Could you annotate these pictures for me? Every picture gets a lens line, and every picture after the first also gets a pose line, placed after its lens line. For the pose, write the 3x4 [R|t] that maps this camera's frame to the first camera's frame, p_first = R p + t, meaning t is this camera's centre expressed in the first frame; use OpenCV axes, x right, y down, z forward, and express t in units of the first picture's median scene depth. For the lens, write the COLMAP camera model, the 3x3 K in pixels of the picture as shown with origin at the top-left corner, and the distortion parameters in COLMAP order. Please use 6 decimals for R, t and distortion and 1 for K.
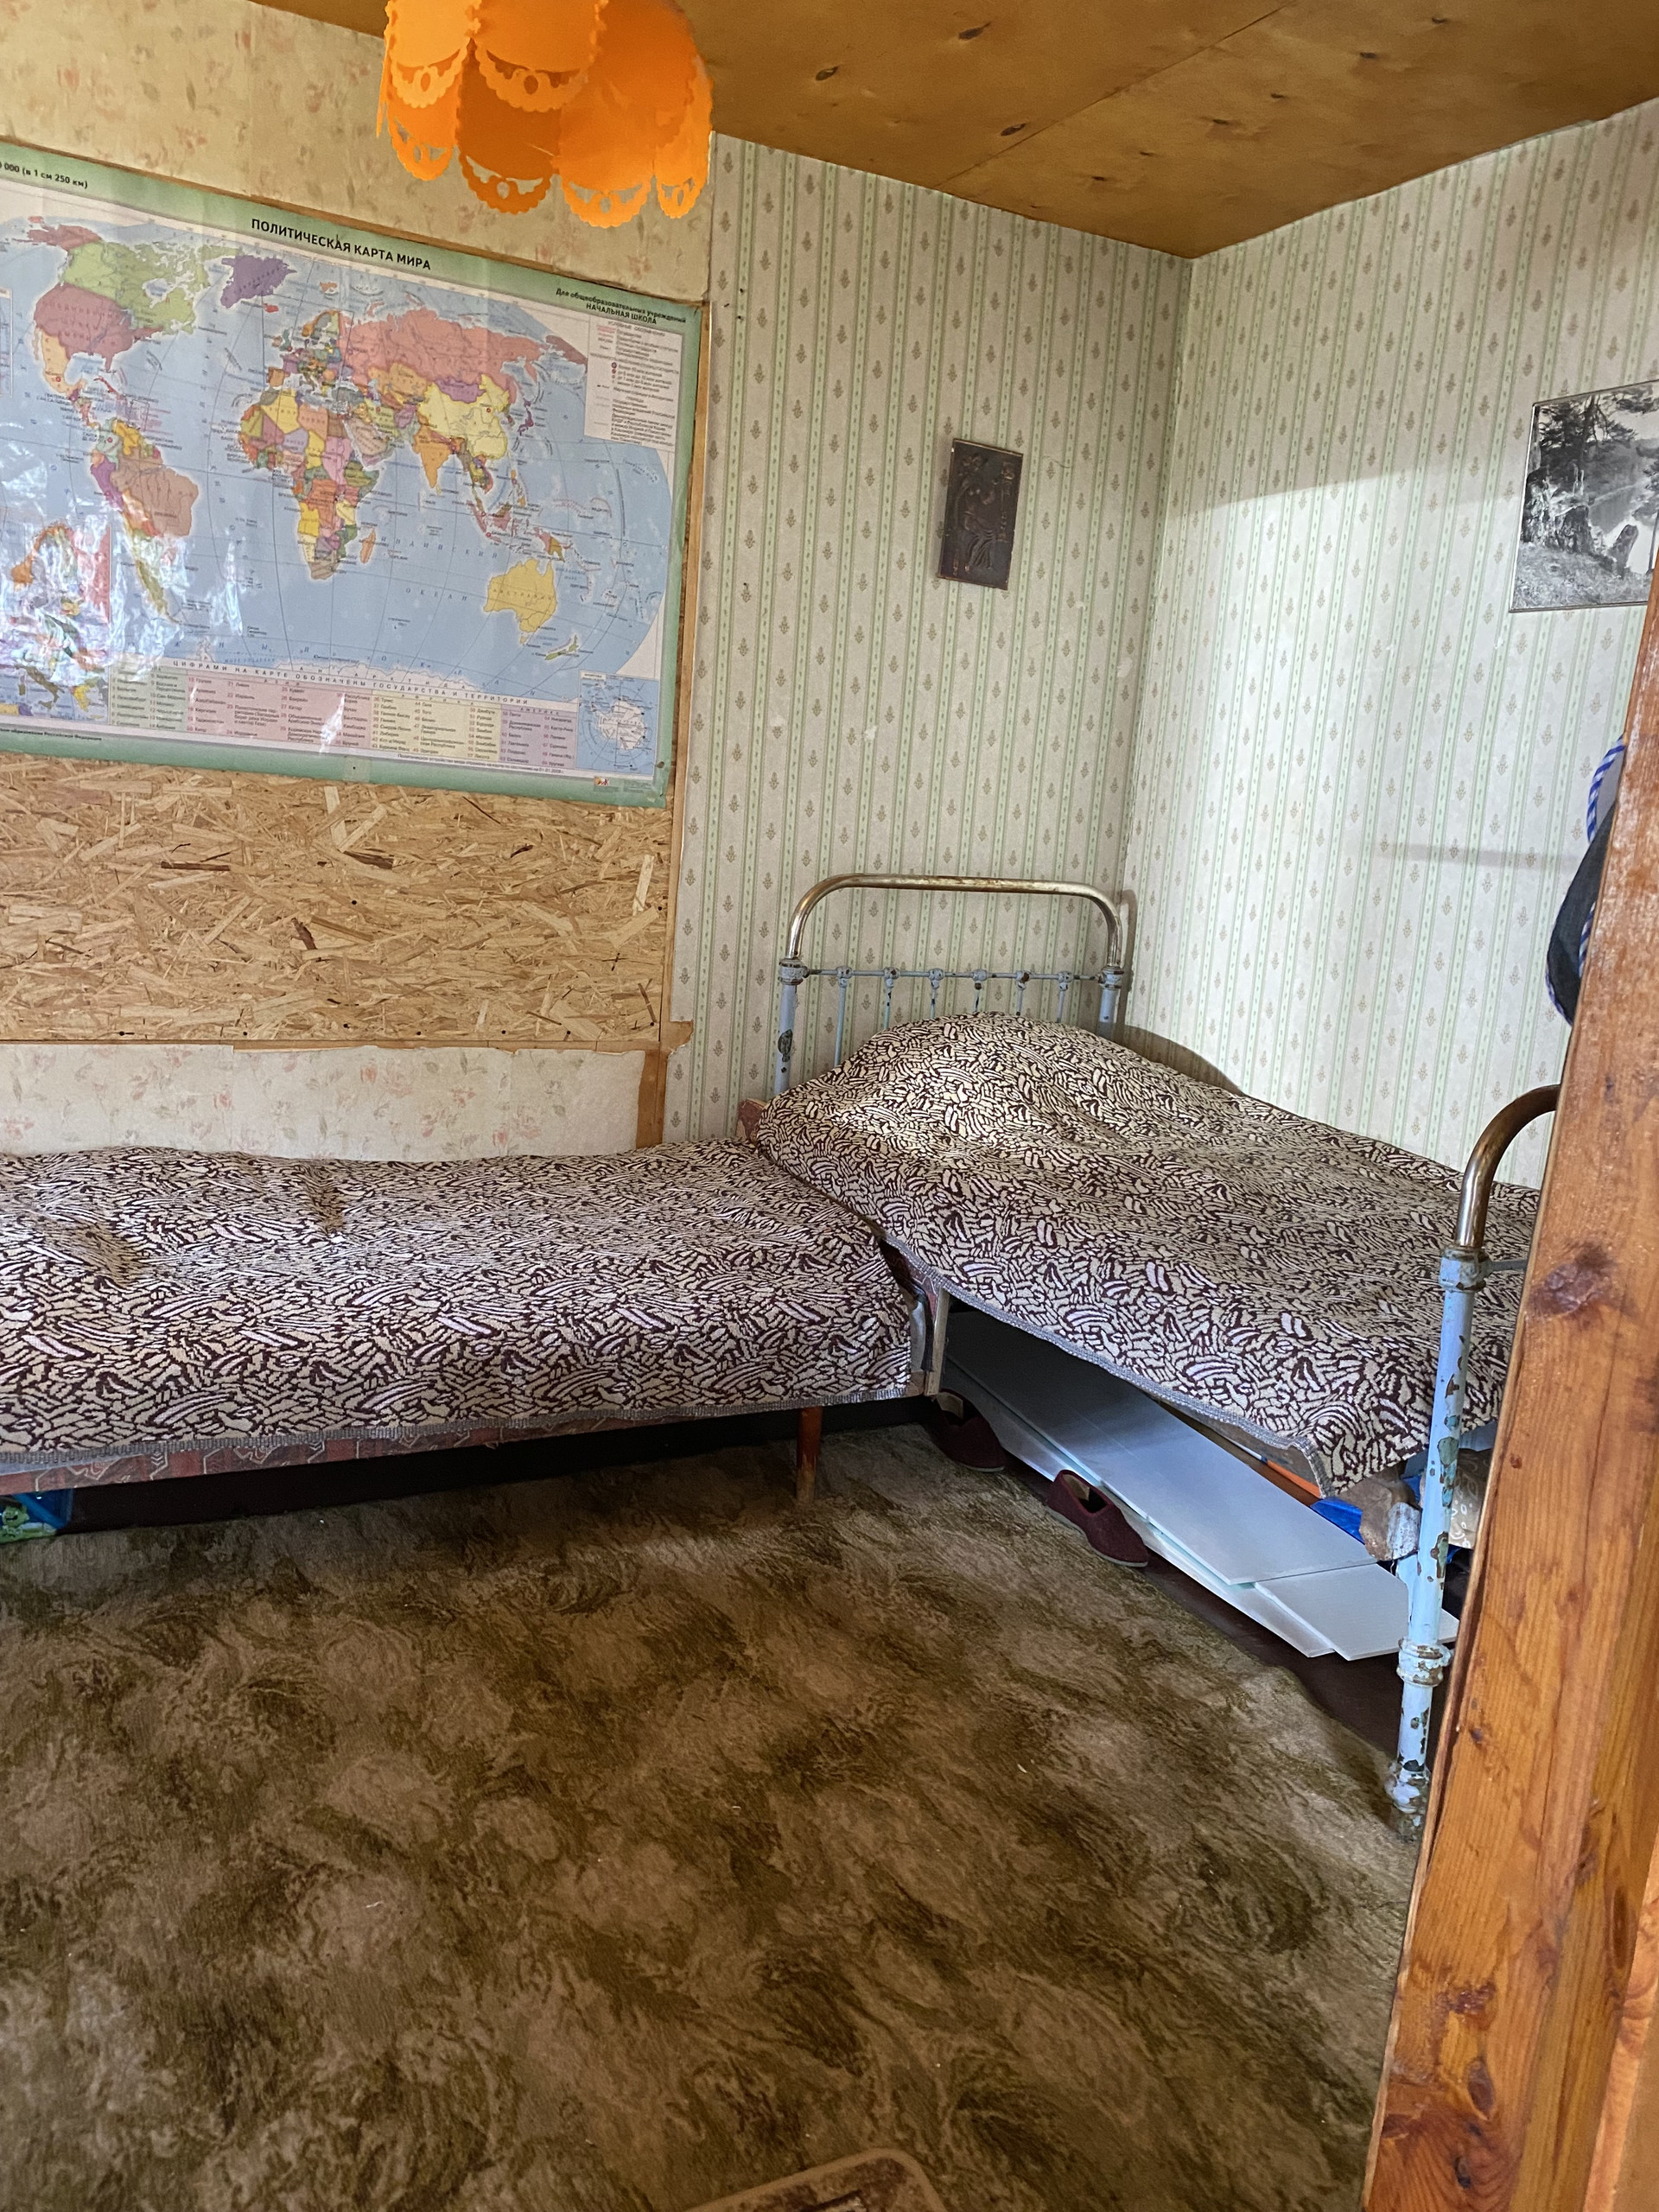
lens RADIAL K [[1699.1, 0, 831.0], [0, 1699.1, 1109.0], [0, 0, 1]] dist [0.043768, -0.036157]
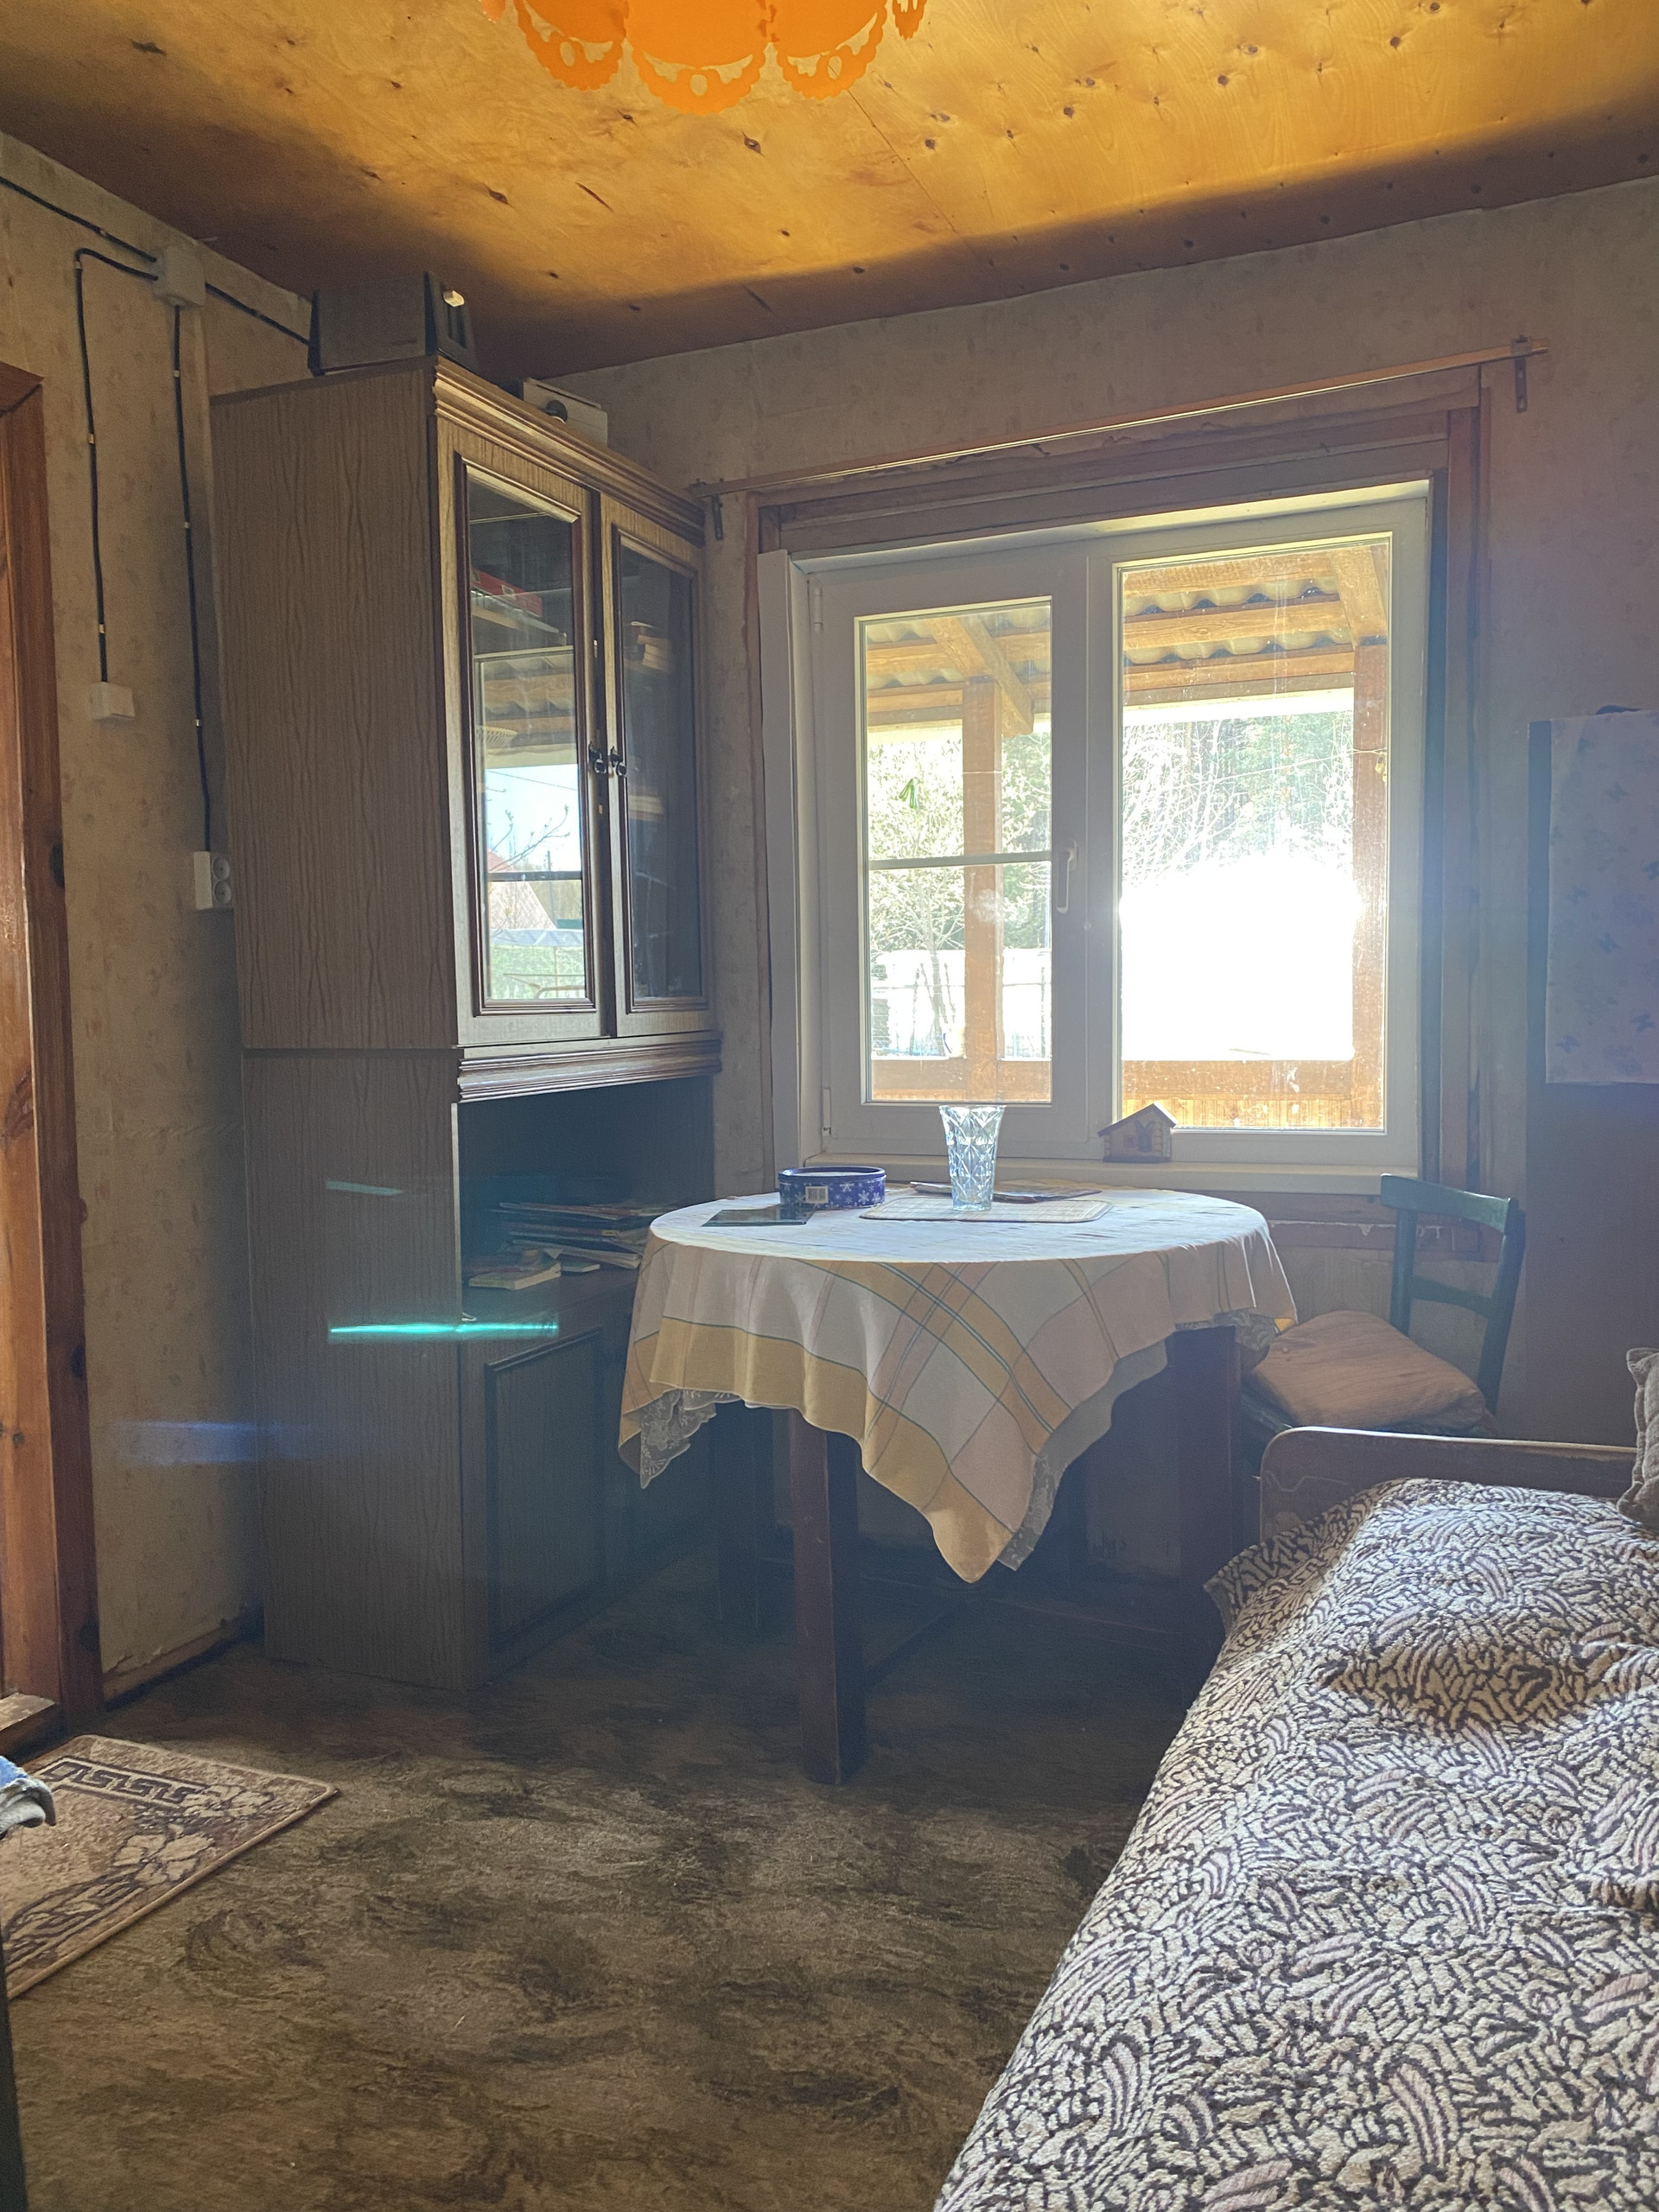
lens RADIAL K [[1699.1, 0, 828.6], [0, 1699.1, 1109.8], [0, 0, 1]] dist [0.043768, -0.036157]
pose [[-0.761851, -0.036152, -0.646743, 0.222341], [-0.170881, 0.974289, 0.146833, -0.224142], [0.624806, 0.222381, -0.748441, 1.650057]]
